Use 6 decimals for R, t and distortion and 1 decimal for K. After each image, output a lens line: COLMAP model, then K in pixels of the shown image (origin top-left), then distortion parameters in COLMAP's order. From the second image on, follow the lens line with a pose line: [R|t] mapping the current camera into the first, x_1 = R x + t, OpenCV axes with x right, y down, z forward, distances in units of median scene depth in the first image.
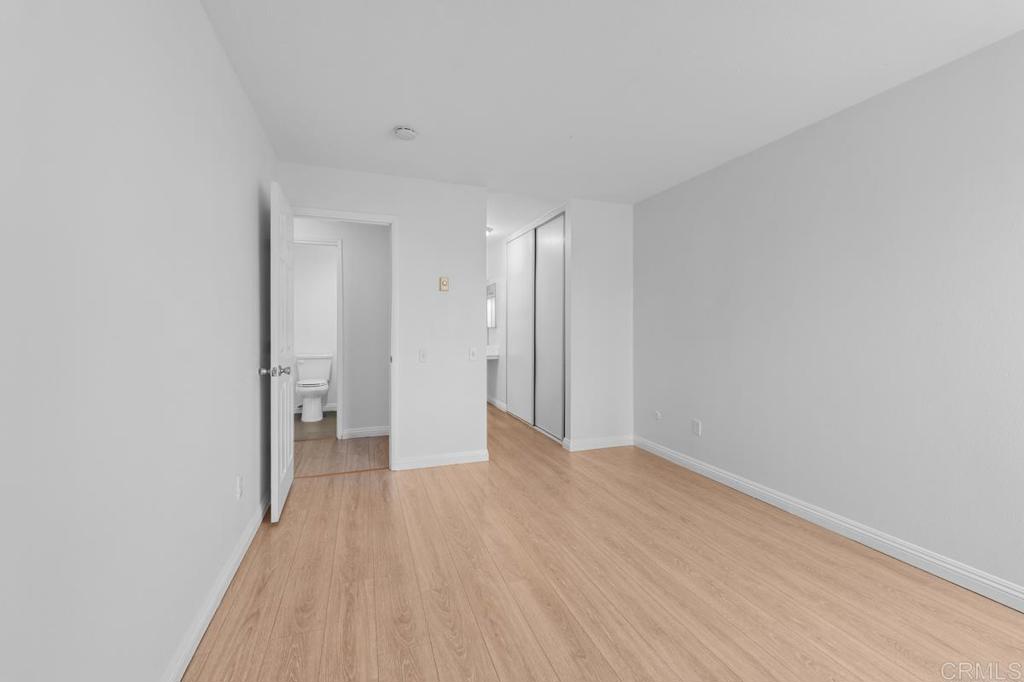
lens RADIAL K [[419.2, 0, 517.5], [0, 419.2, 335.3], [0, 0, 1]] dist [-0.002946, -0.001004]
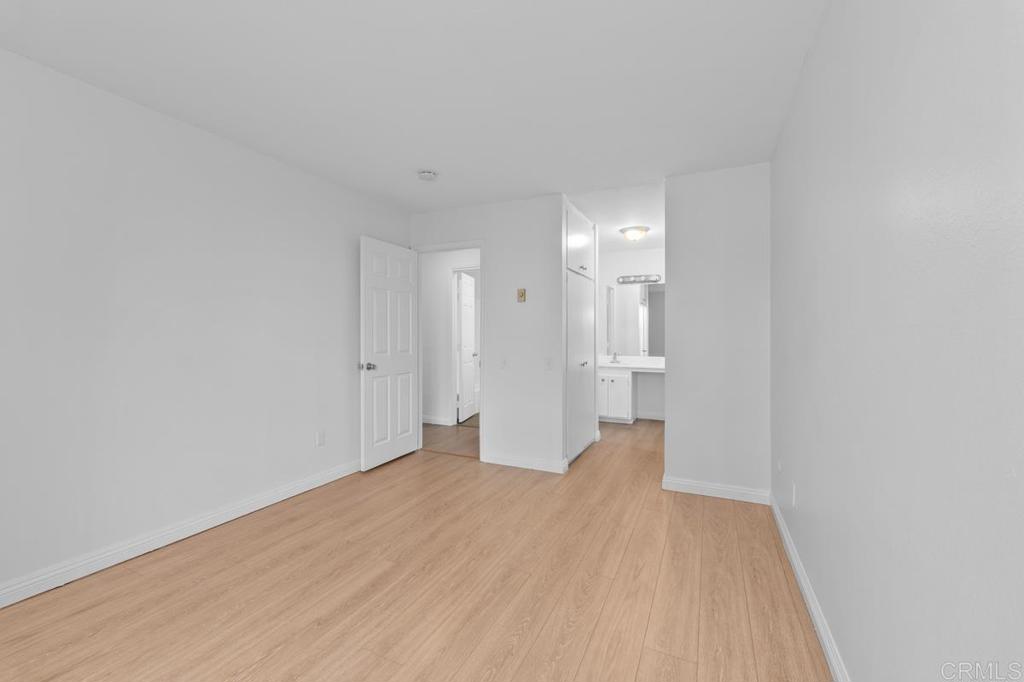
lens RADIAL K [[419.2, 0, 508.0], [0, 419.2, 344.5], [0, 0, 1]] dist [-0.002946, -0.001004]
pose [[0.698712, 0.010224, -0.715330, 1.185812], [-0.012442, 0.999920, 0.002139, -0.002918], [0.715295, 0.007406, 0.698784, 0.506850]]
